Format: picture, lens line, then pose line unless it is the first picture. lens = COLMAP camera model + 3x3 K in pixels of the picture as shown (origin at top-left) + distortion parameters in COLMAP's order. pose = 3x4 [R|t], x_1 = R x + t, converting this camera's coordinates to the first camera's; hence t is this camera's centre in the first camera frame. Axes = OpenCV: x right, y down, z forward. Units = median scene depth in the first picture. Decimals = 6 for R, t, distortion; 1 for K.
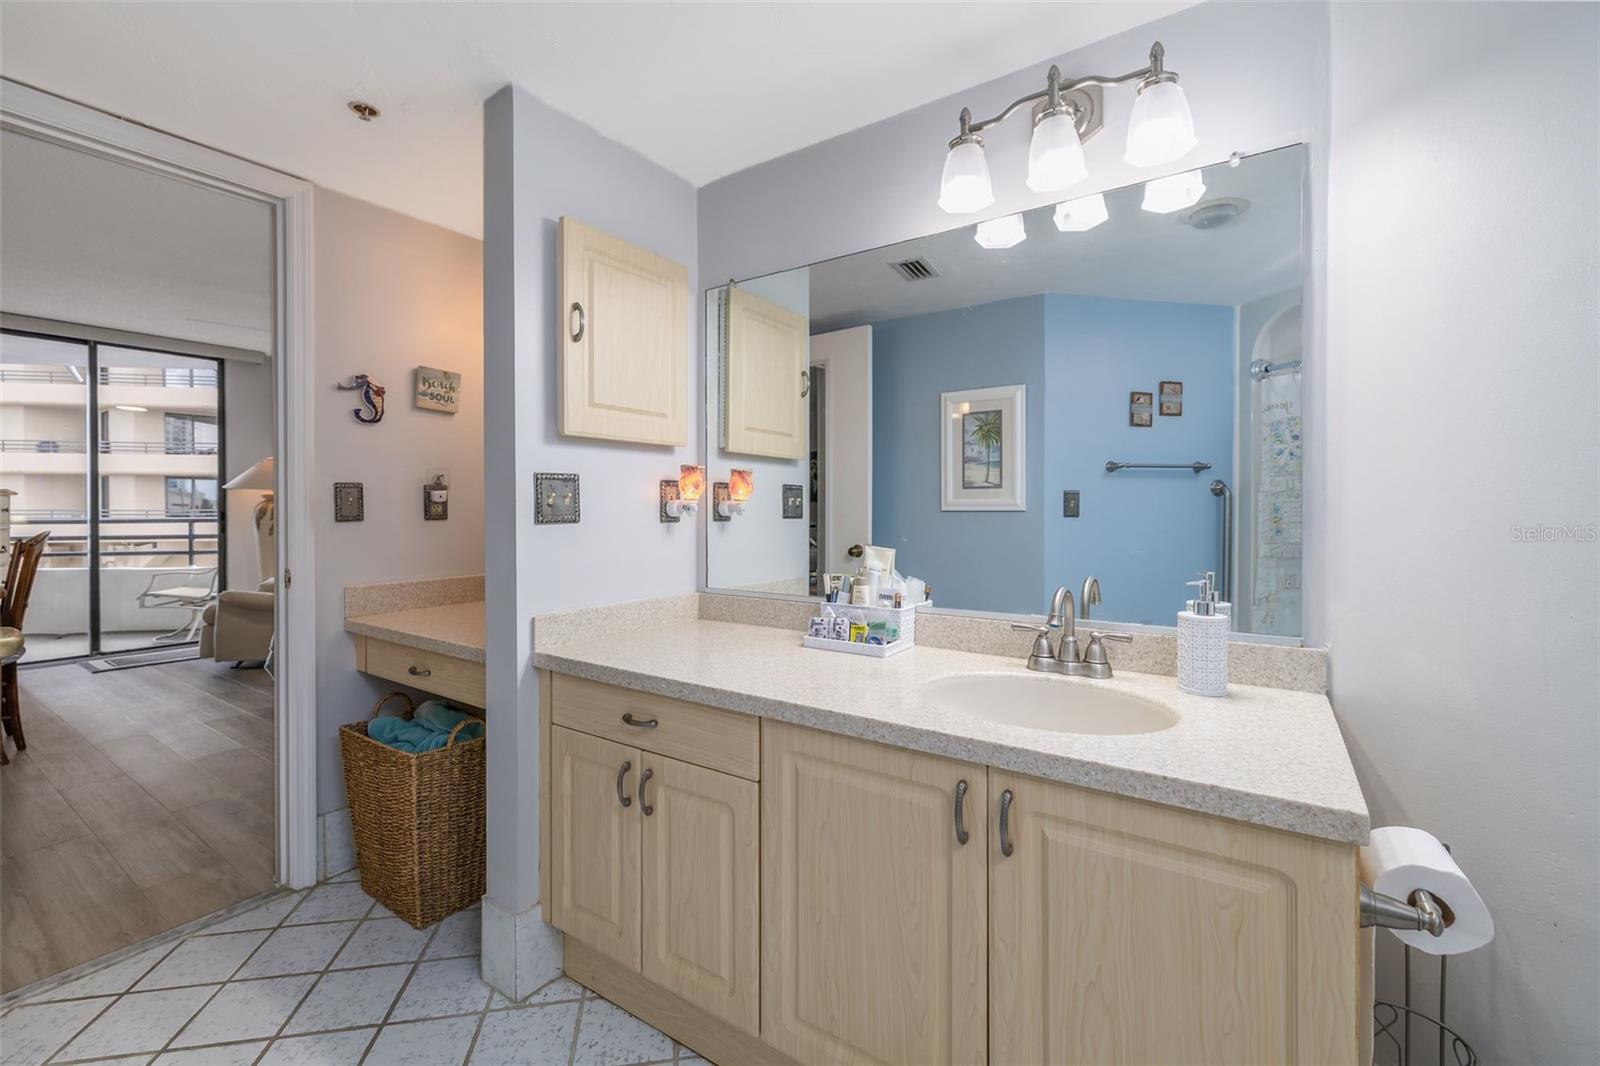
lens RADIAL K [[663.5, 0, 803.4], [0, 663.5, 505.1], [0, 0, 1]] dist [-0.000389, -0.000059]
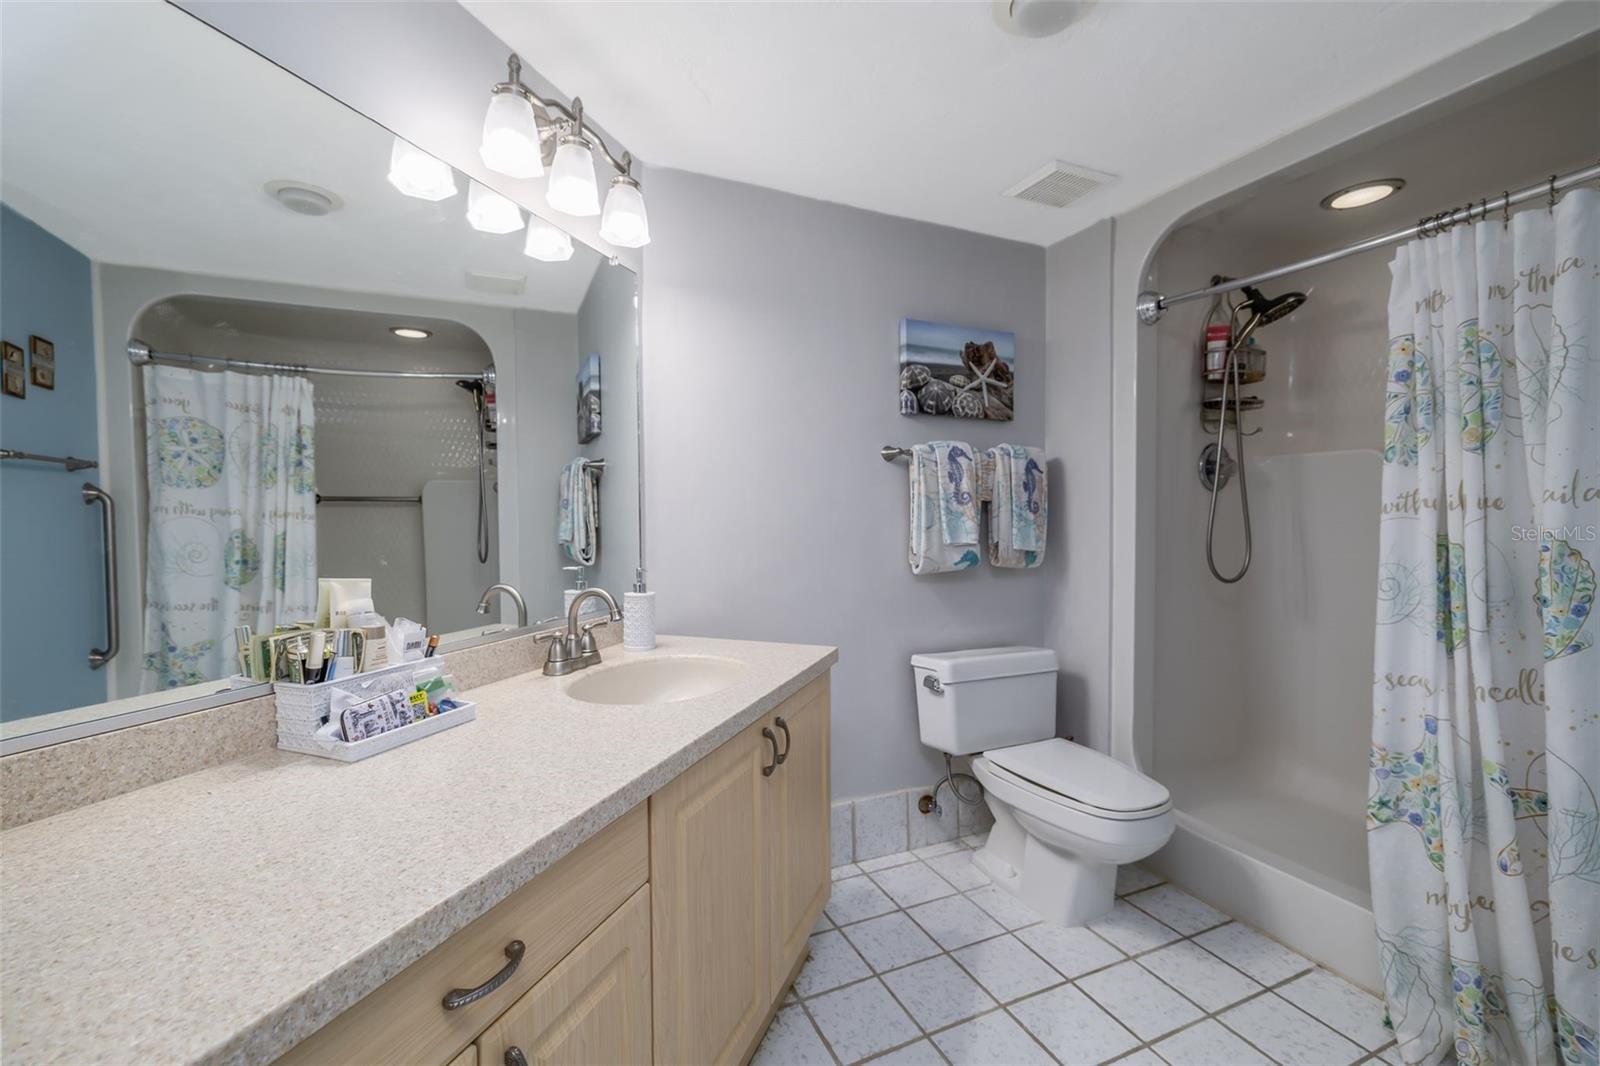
lens RADIAL K [[676.7, 0, 800.0], [0, 676.7, 533.0], [0, 0, 1]] dist [-0.000719, -0.000283]
pose [[-0.226830, -0.026057, 0.973586, -0.614450], [0.005994, 0.999586, 0.028149, 0.005050], [-0.973916, 0.012221, -0.226580, 0.733179]]
